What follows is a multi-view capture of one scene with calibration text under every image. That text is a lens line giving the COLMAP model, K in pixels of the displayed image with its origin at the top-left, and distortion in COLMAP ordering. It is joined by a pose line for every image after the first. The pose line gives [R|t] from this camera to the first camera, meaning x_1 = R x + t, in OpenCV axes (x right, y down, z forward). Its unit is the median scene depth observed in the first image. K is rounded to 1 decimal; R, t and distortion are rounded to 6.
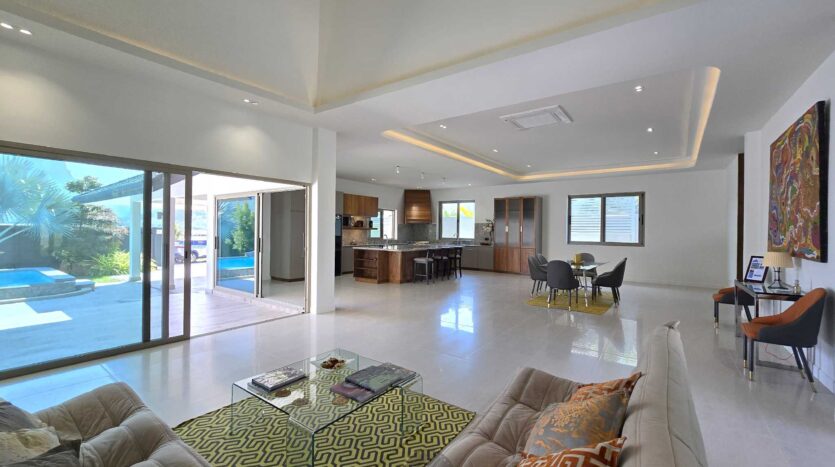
lens RADIAL K [[341.9, 0, 416.7], [0, 341.9, 230.2], [0, 0, 1]] dist [-0.000274, -0.000022]
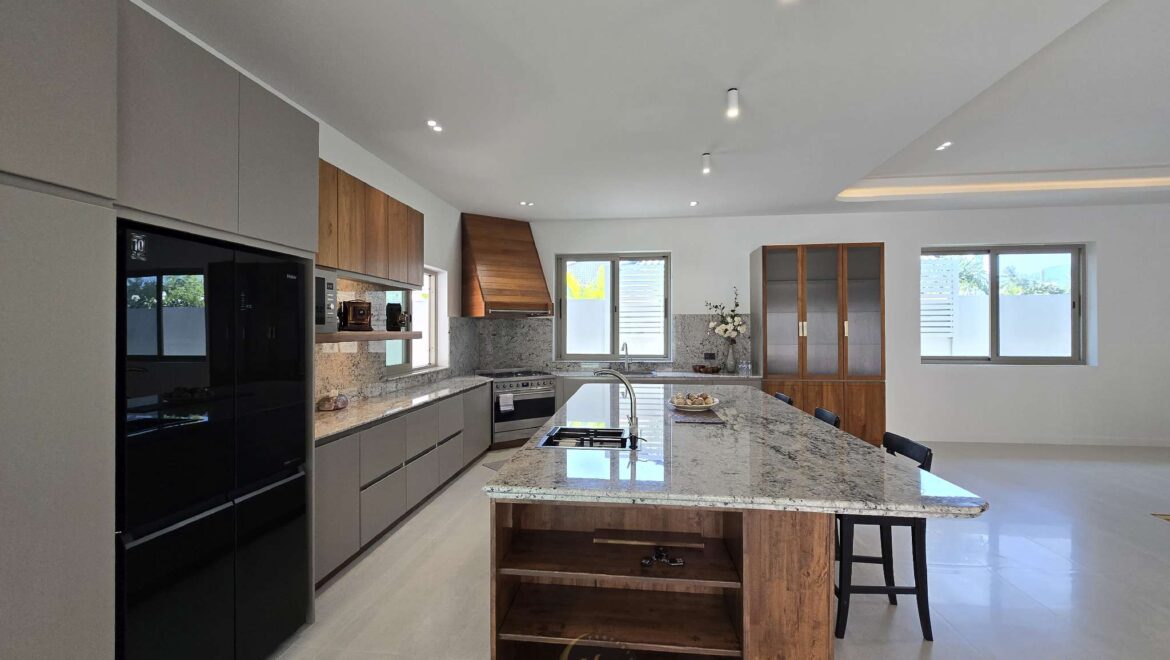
lens RADIAL K [[475.4, 0, 579.4], [0, 475.4, 326.0], [0, 0, 1]] dist [-0.003218, -0.000489]
pose [[0.878661, -0.010698, 0.477326, -0.184702], [0.011476, 0.999933, 0.001286, -0.009801], [-0.477308, 0.004348, 0.878725, 0.638101]]
